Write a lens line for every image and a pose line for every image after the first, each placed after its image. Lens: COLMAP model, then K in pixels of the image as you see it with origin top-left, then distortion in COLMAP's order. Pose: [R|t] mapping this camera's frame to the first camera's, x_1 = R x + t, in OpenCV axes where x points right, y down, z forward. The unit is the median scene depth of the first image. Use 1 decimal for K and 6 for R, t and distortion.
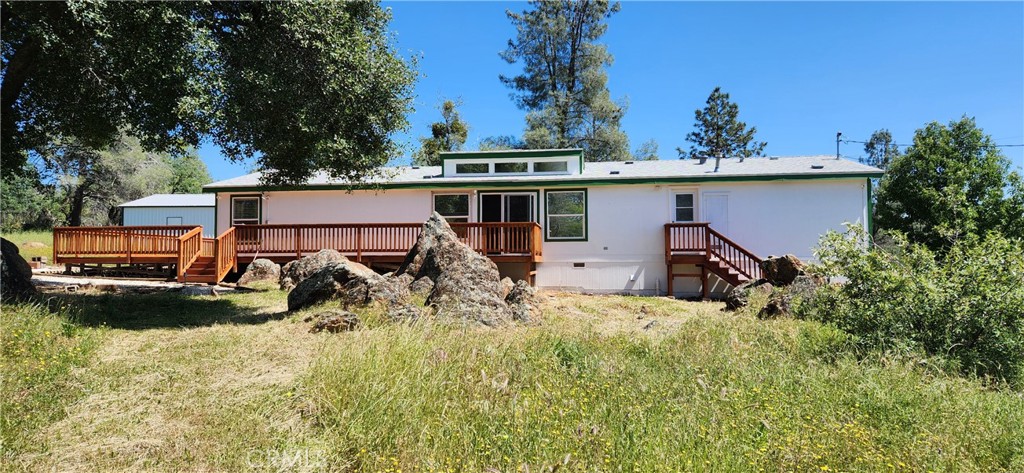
lens RADIAL K [[677.7, 0, 516.6], [0, 677.7, 234.9], [0, 0, 1]] dist [0.081184, -0.072295]
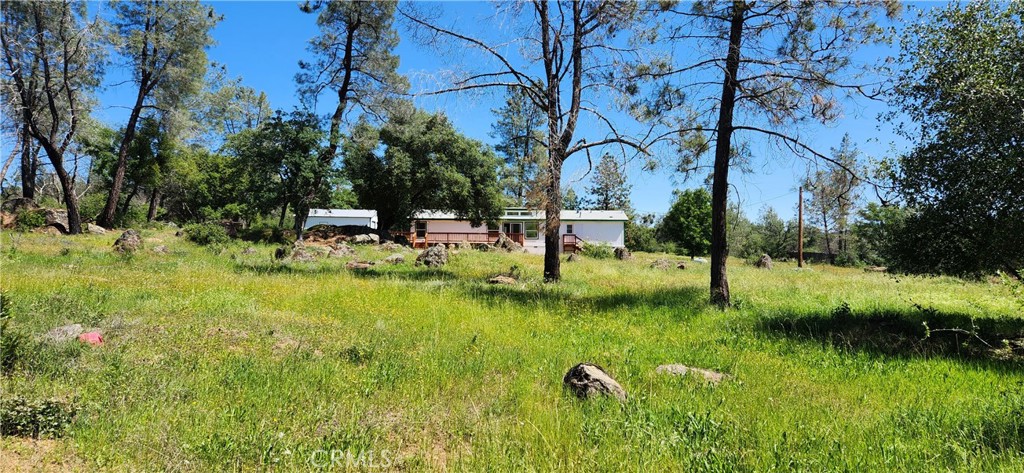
lens RADIAL K [[677.7, 0, 516.6], [0, 677.7, 234.9], [0, 0, 1]] dist [0.081184, -0.072295]
pose [[0.995688, 0.017387, 0.091126, -0.259912], [-0.018218, 0.999800, 0.008297, -0.032267], [-0.090963, -0.009922, 0.995805, -1.938711]]
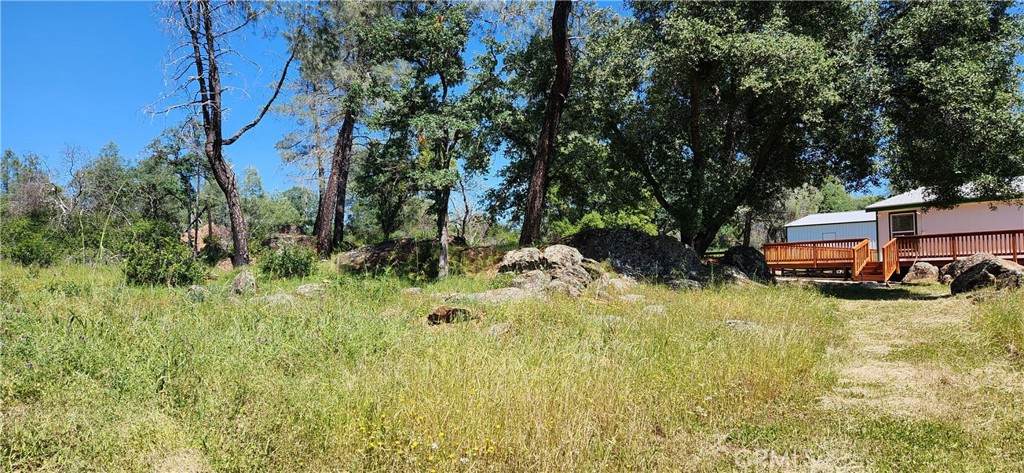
lens RADIAL K [[677.7, 0, 516.6], [0, 677.7, 234.9], [0, 0, 1]] dist [0.081184, -0.072295]
pose [[0.648658, -0.049952, -0.759439, 0.109114], [0.033812, 0.998750, -0.036813, 0.006200], [0.760329, -0.001799, 0.649536, -0.382153]]
